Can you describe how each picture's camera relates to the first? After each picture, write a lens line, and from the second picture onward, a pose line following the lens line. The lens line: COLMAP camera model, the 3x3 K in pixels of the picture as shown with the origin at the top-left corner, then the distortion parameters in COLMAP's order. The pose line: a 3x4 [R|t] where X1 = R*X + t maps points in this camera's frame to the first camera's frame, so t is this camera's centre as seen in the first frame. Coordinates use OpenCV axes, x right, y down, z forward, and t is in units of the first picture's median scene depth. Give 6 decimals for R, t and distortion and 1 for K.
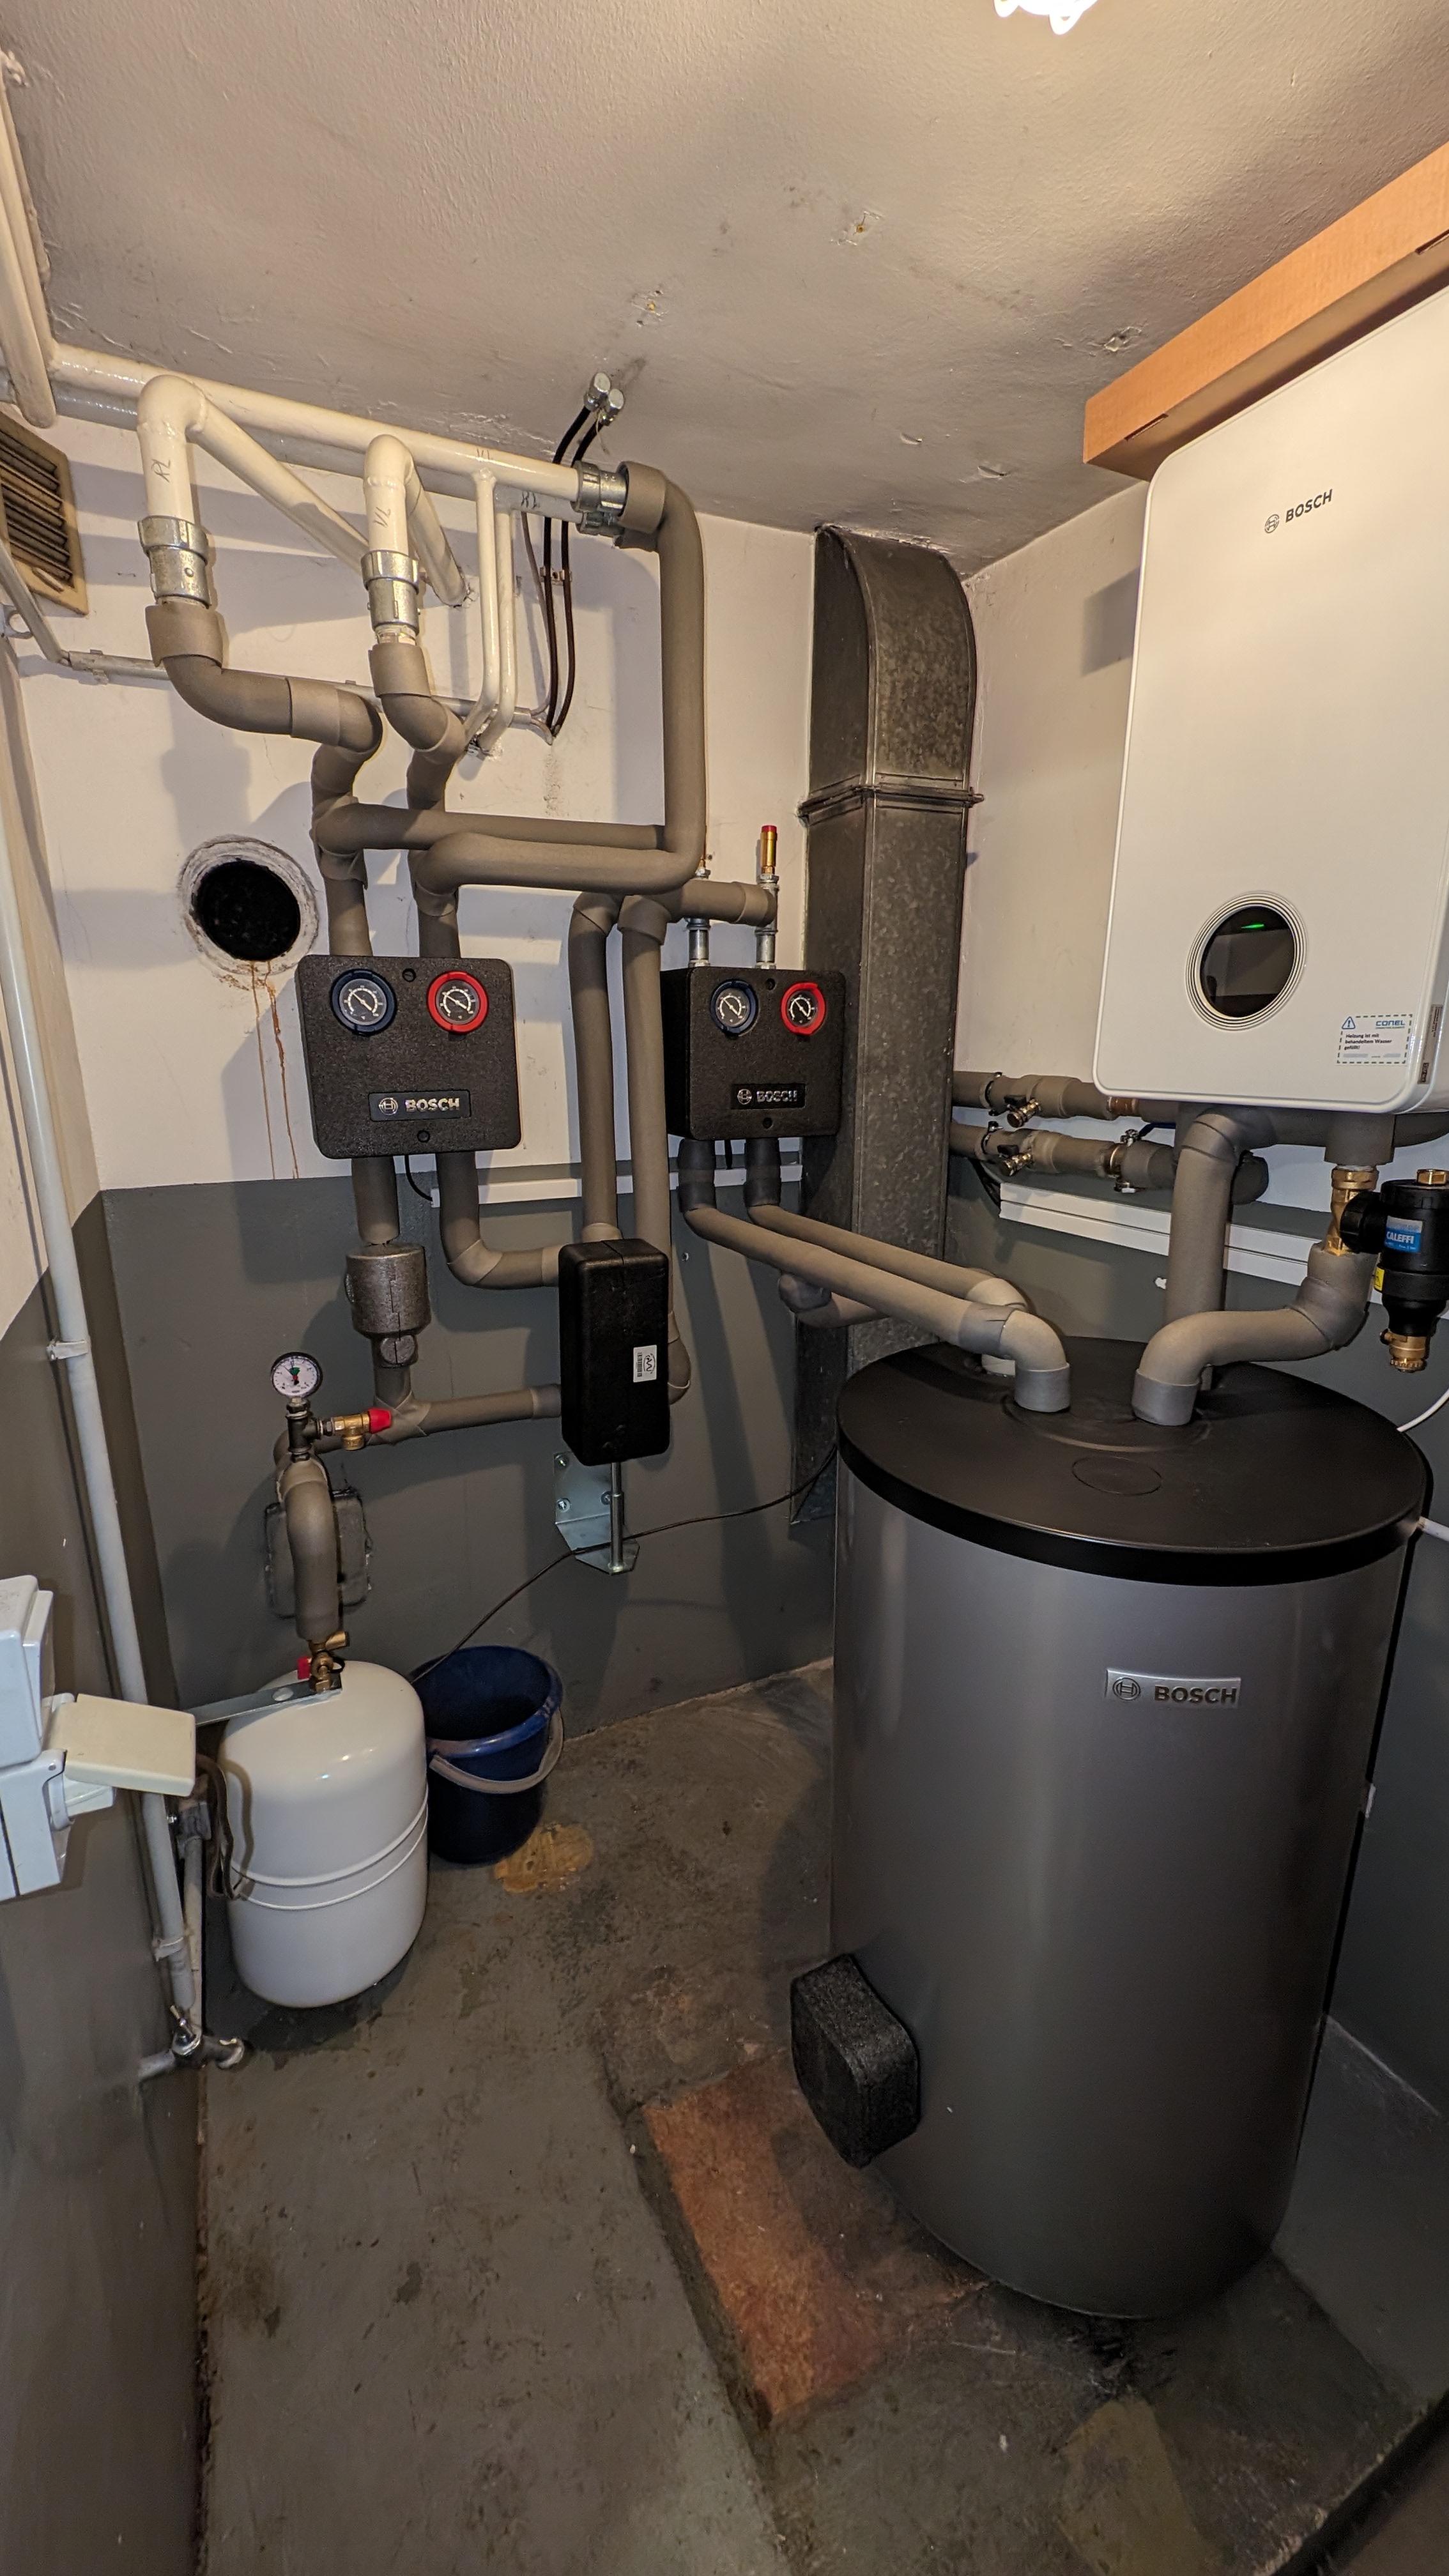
lens RADIAL K [[974.4, 0, 715.9], [0, 974.4, 1280.5], [0, 0, 1]] dist [0.014252, -0.007861]
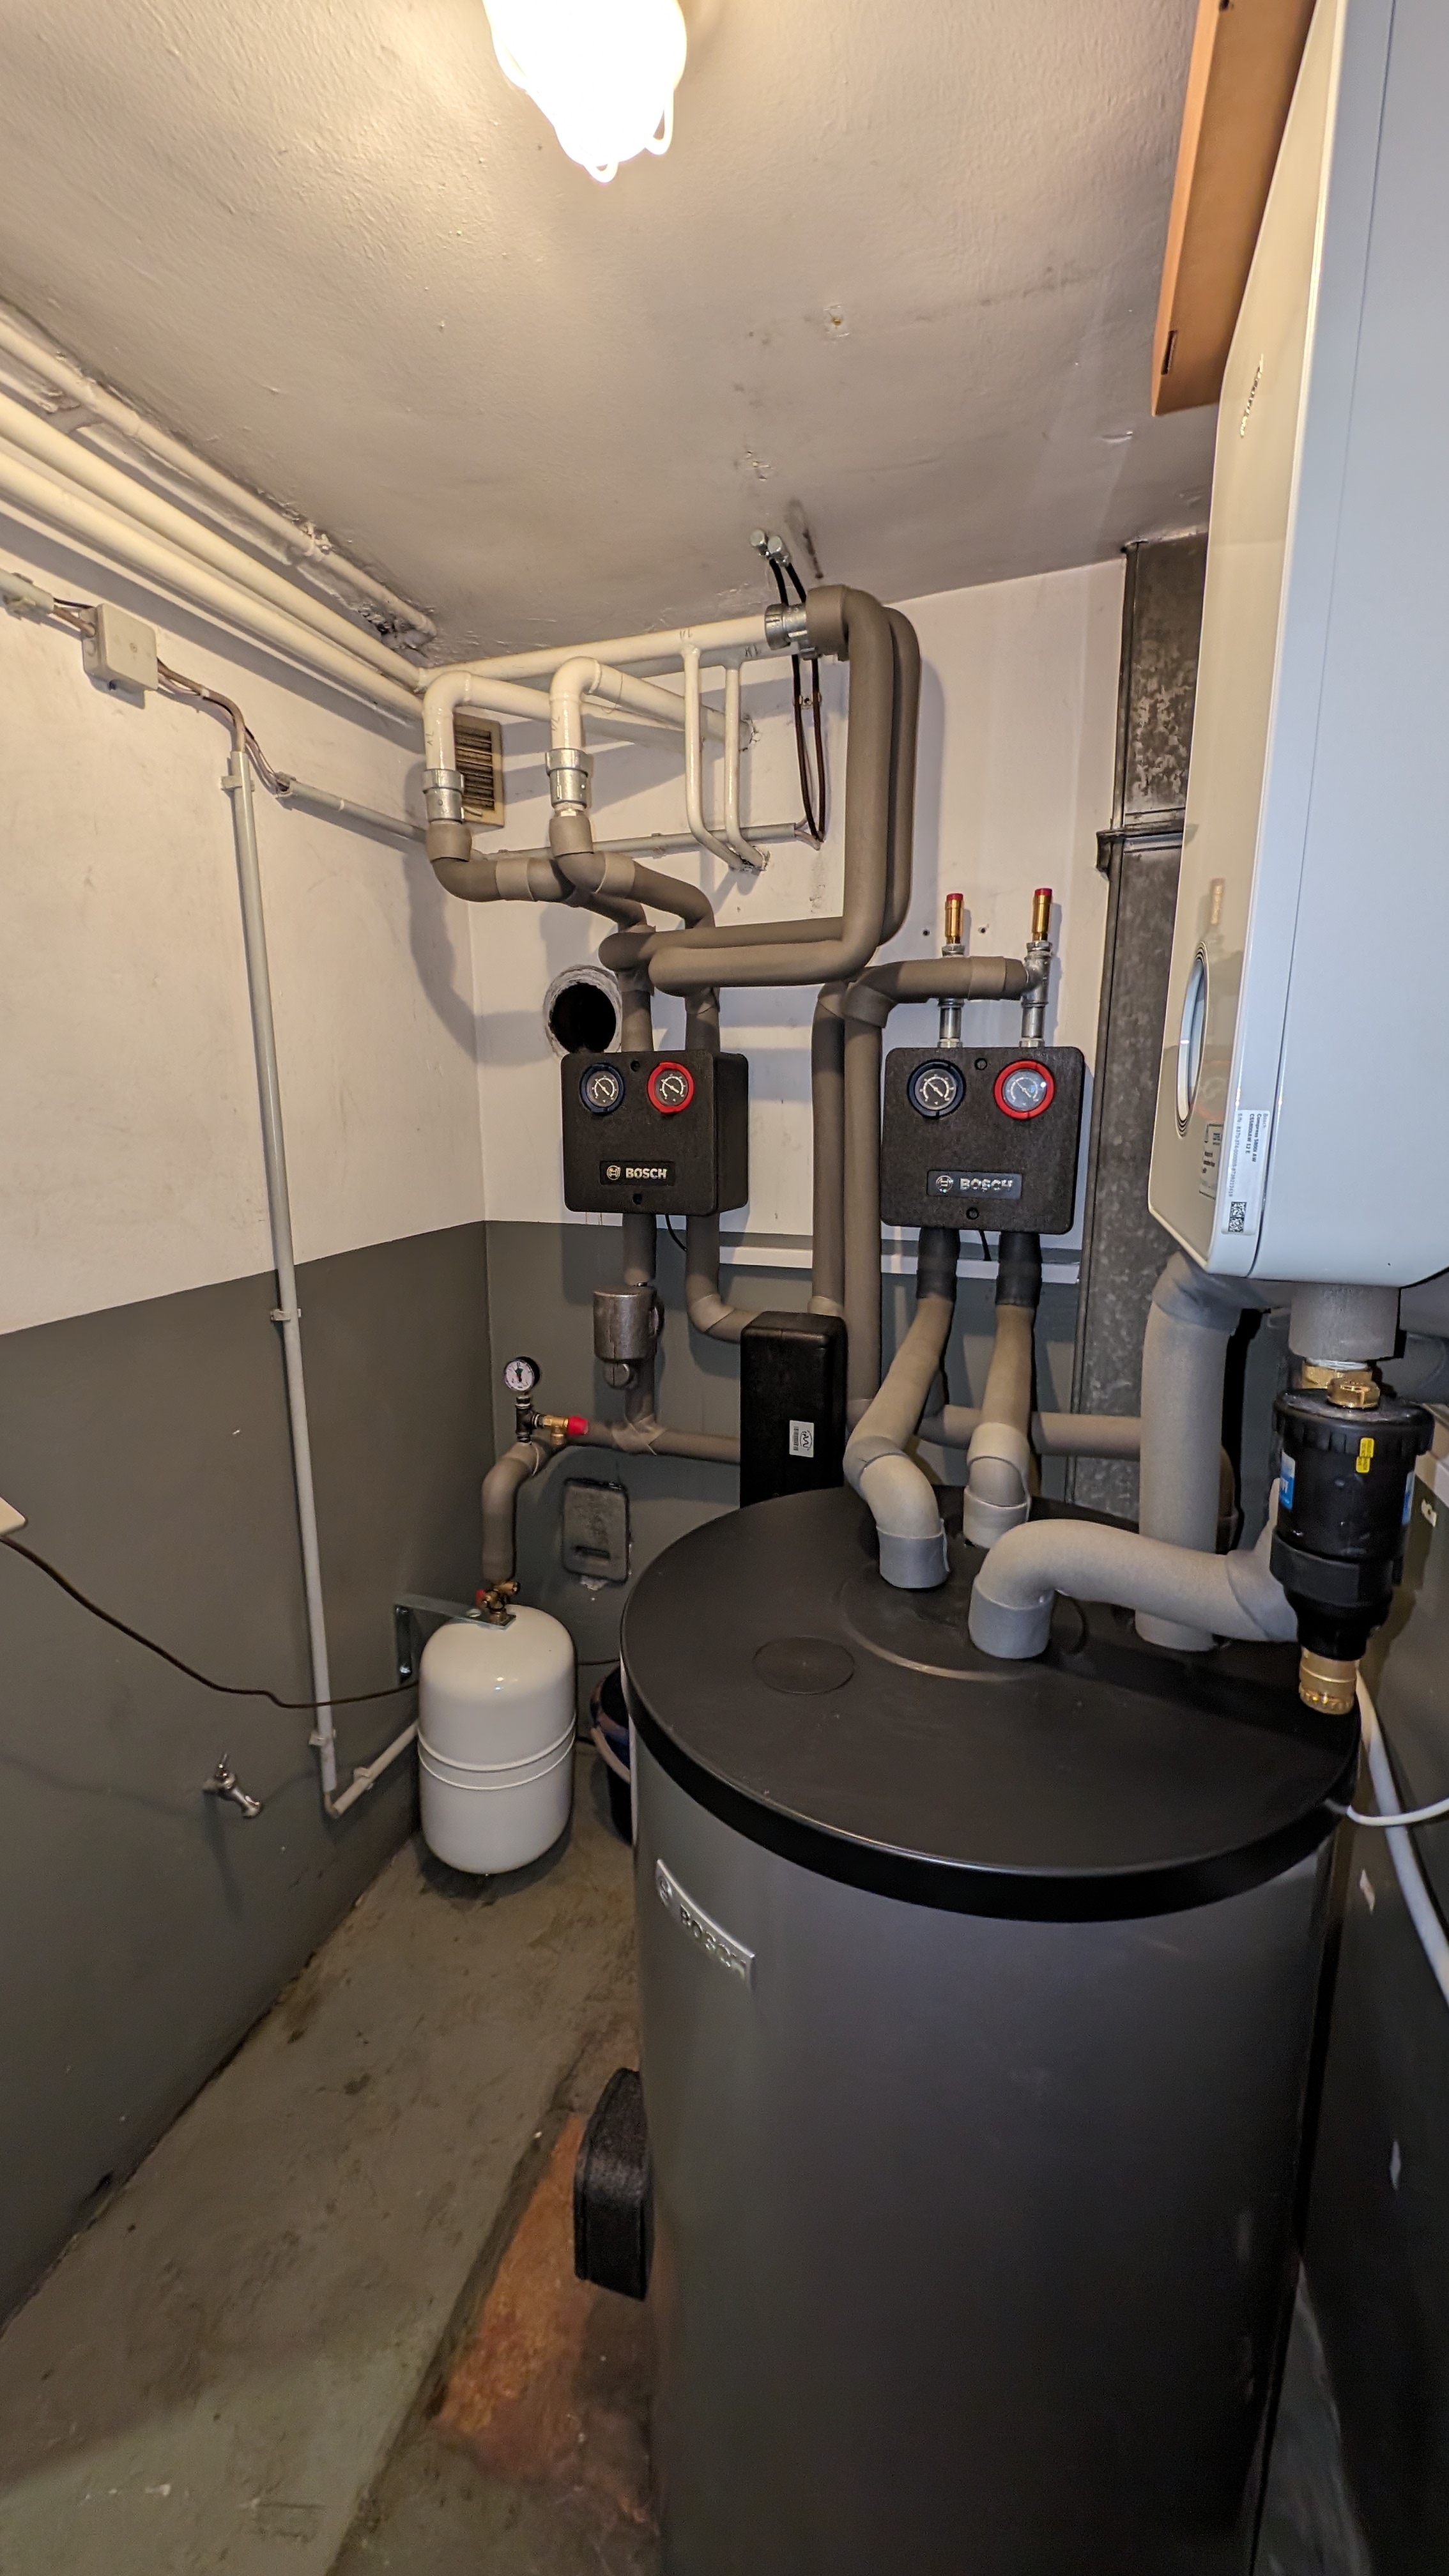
lens RADIAL K [[974.4, 0, 715.9], [0, 974.4, 1280.5], [0, 0, 1]] dist [0.014252, -0.007861]
pose [[0.716401, 0.132925, -0.684909, 0.538967], [-0.171957, 0.985039, 0.011309, -0.072930], [0.676166, 0.109673, 0.728540, 0.191843]]
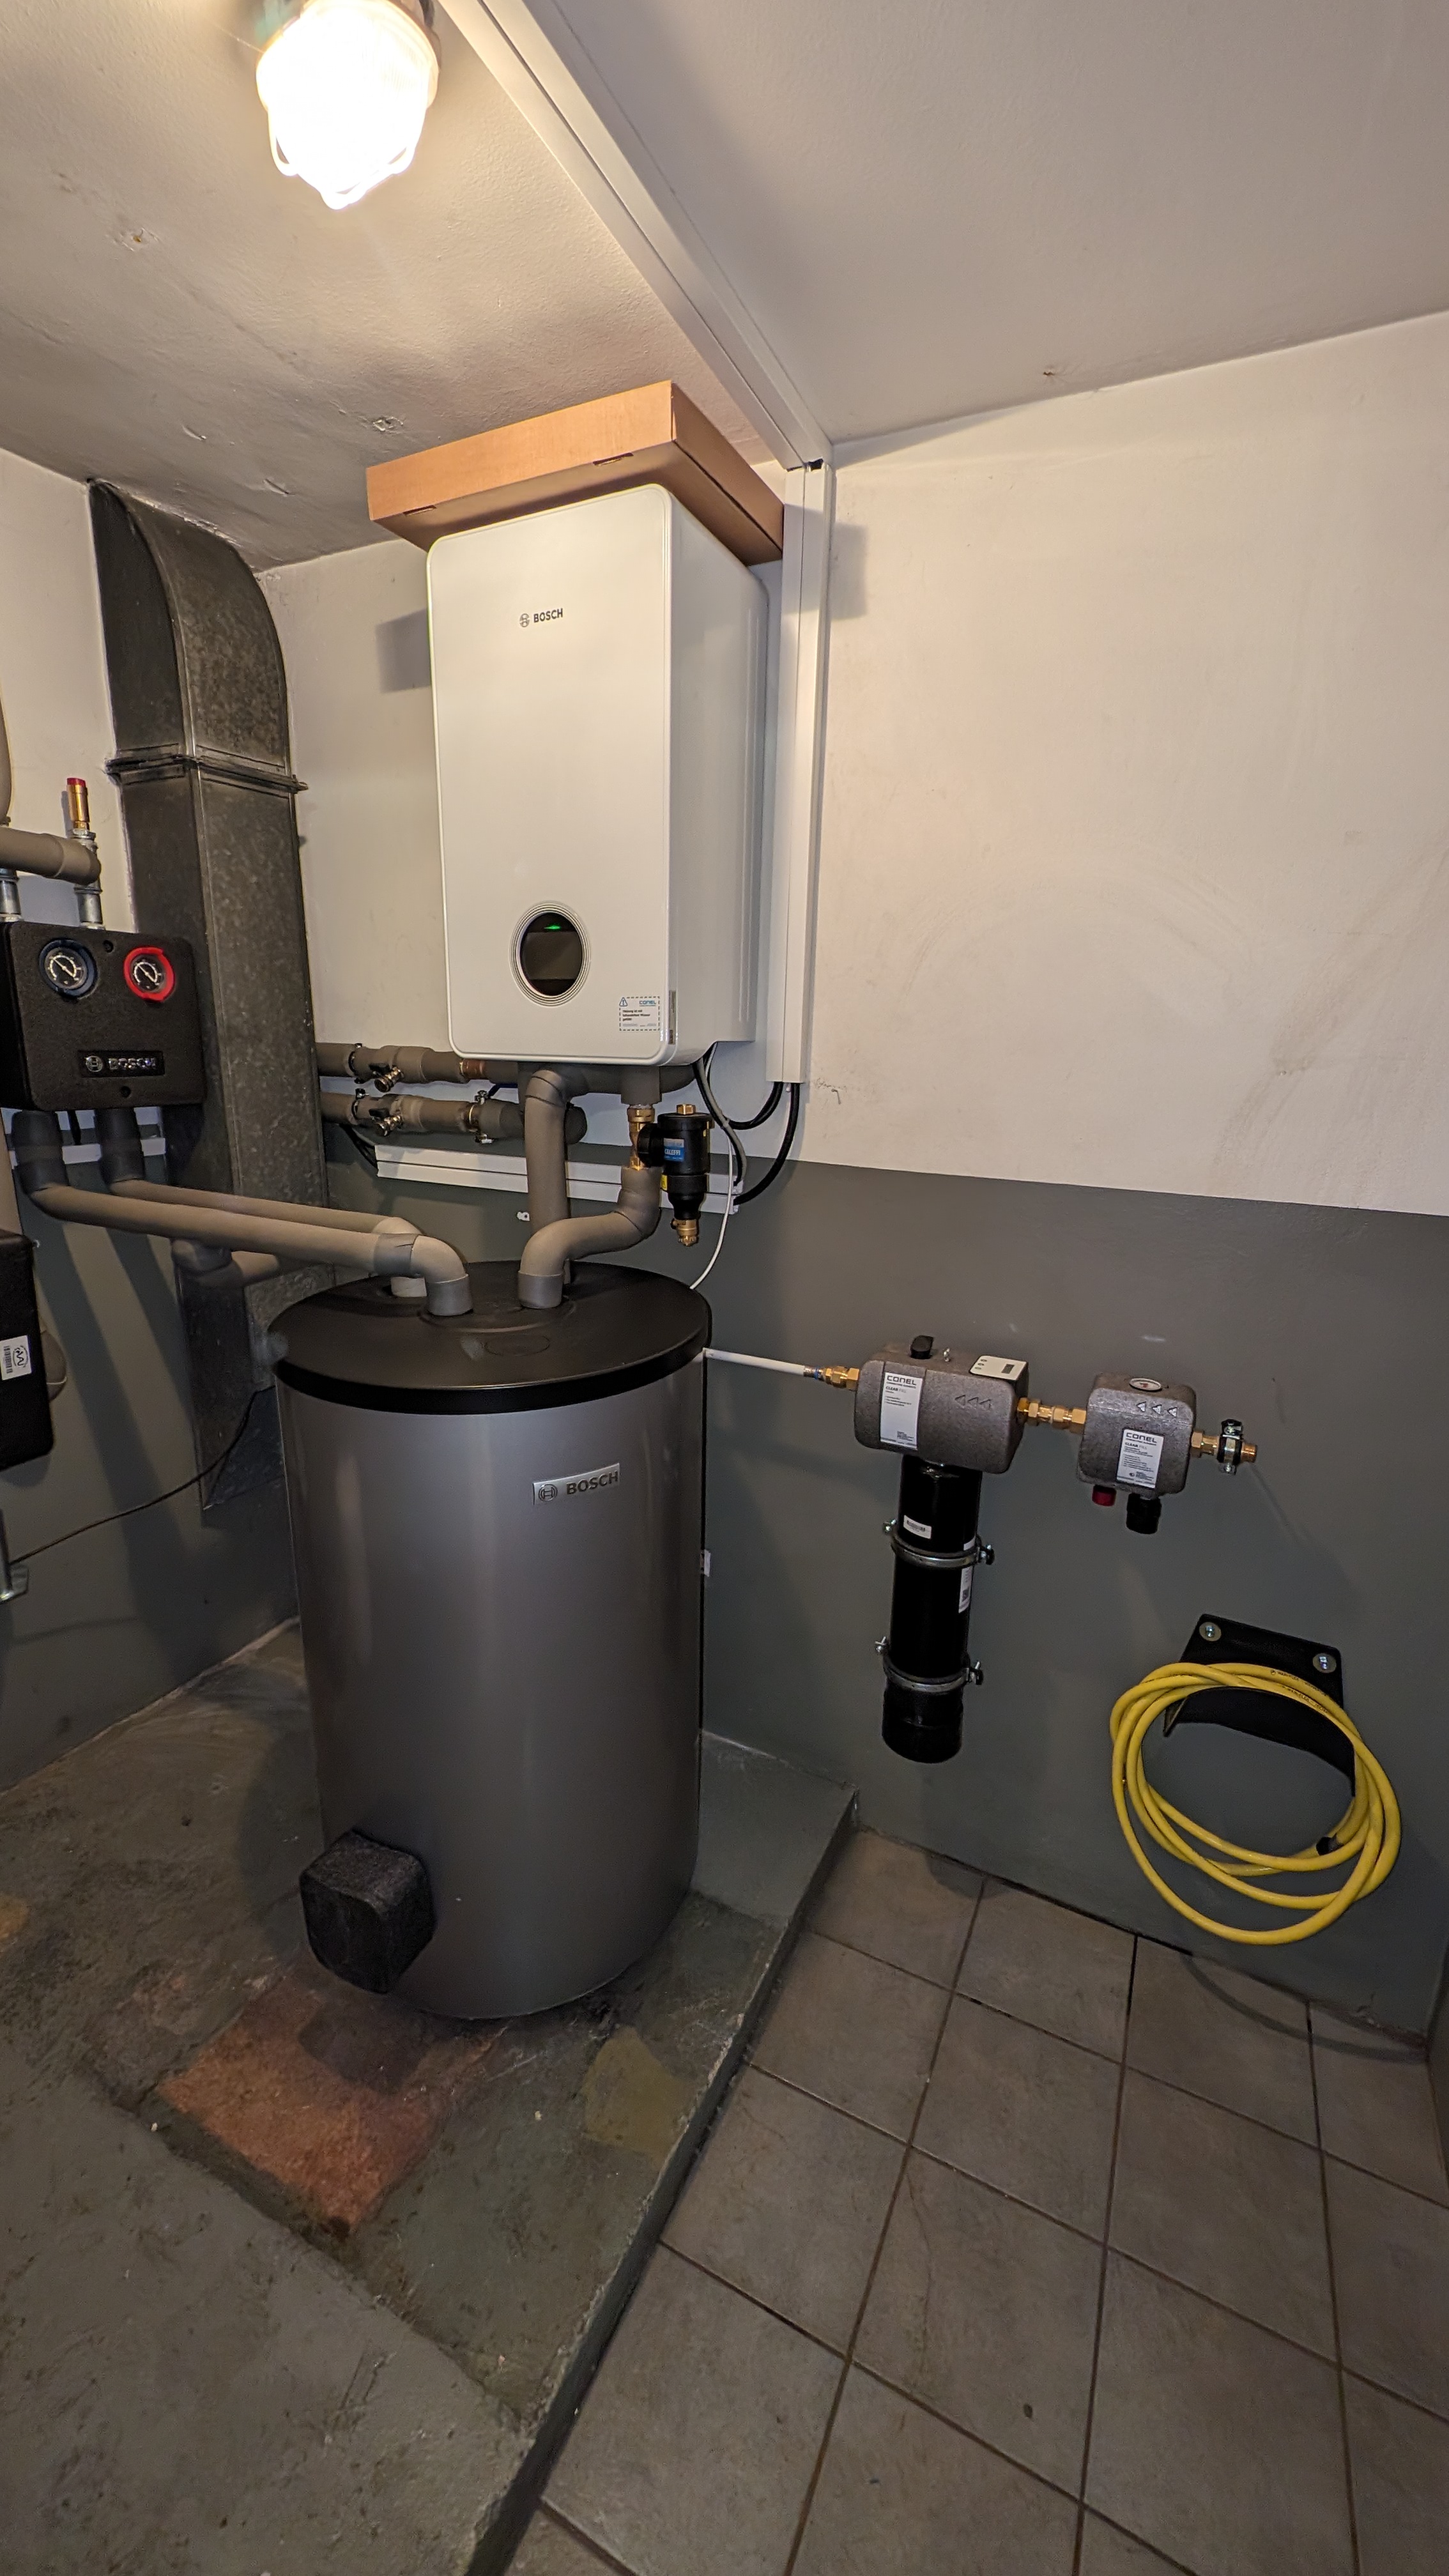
lens RADIAL K [[974.4, 0, 715.9], [0, 974.4, 1280.5], [0, 0, 1]] dist [0.014252, -0.007861]
pose [[0.795705, -0.131657, 0.591202, -0.083251], [0.126338, 0.990697, 0.050583, 0.050678], [-0.592361, 0.034442, 0.804936, -0.124177]]
